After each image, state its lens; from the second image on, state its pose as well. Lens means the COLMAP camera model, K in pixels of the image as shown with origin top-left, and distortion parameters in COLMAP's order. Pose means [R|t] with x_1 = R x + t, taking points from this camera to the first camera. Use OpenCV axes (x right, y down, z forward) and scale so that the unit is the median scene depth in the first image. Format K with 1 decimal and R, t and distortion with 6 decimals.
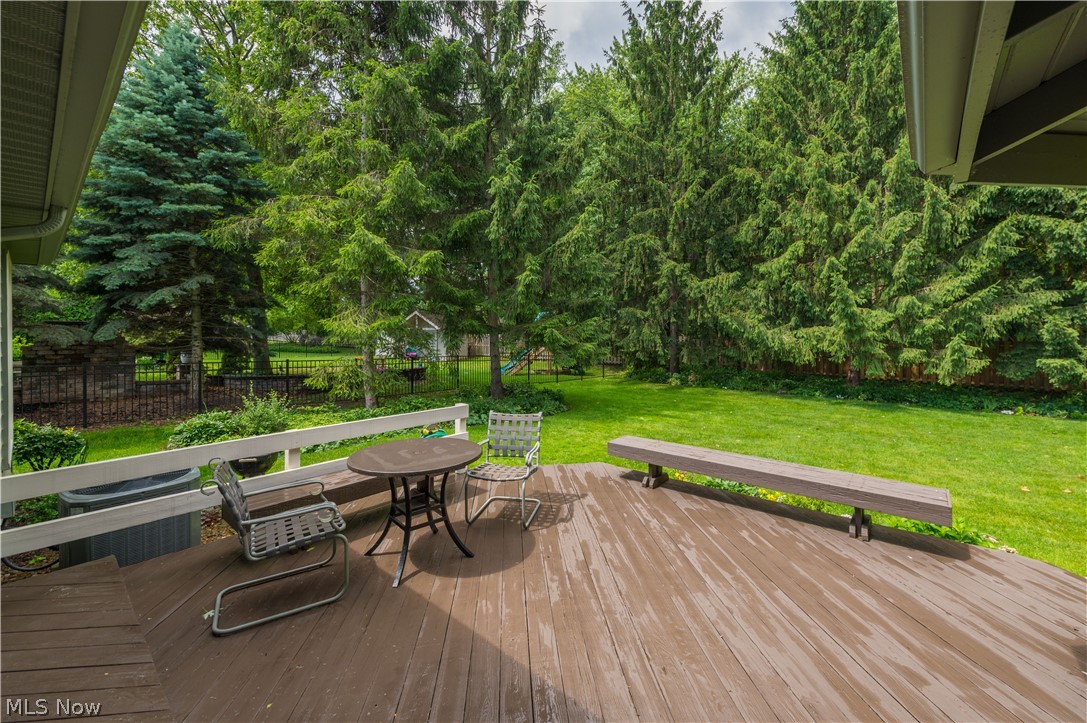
lens RADIAL K [[428.8, 0, 557.9], [0, 428.8, 333.3], [0, 0, 1]] dist [-0.001043, -0.000182]
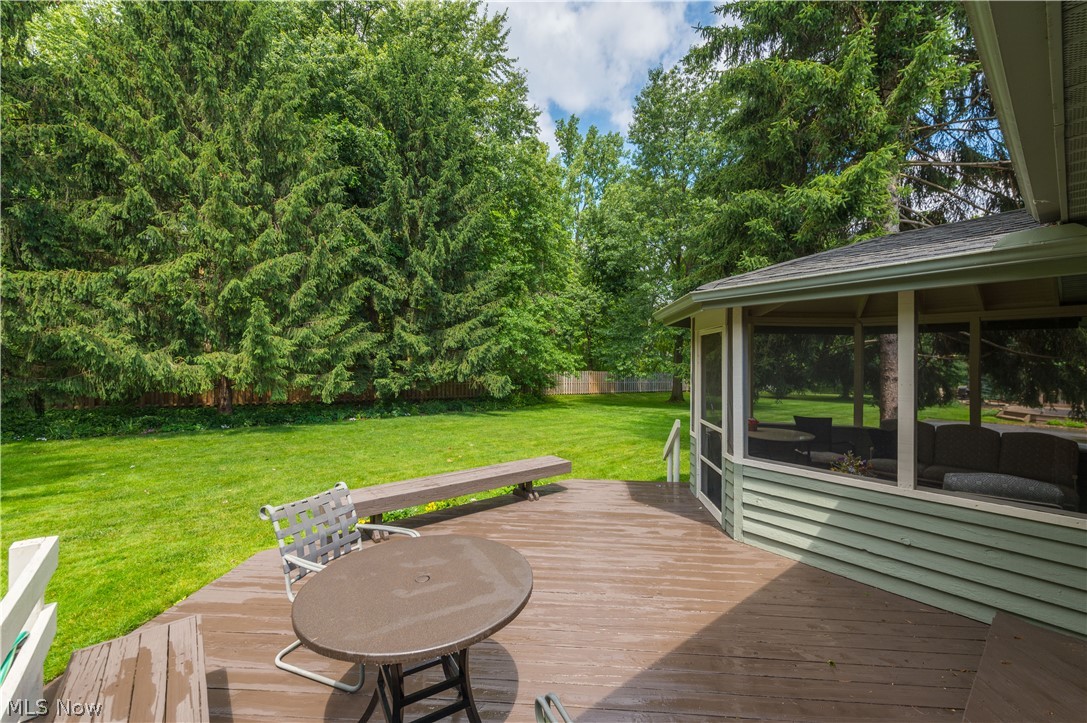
lens RADIAL K [[428.8, 0, 546.2], [0, 428.8, 359.2], [0, 0, 1]] dist [-0.001043, -0.000182]
pose [[0.163389, 0.012347, 0.986485, -0.187390], [-0.014770, 0.999840, -0.010068, -0.001843], [-0.986451, -0.012925, 0.163545, 0.167282]]
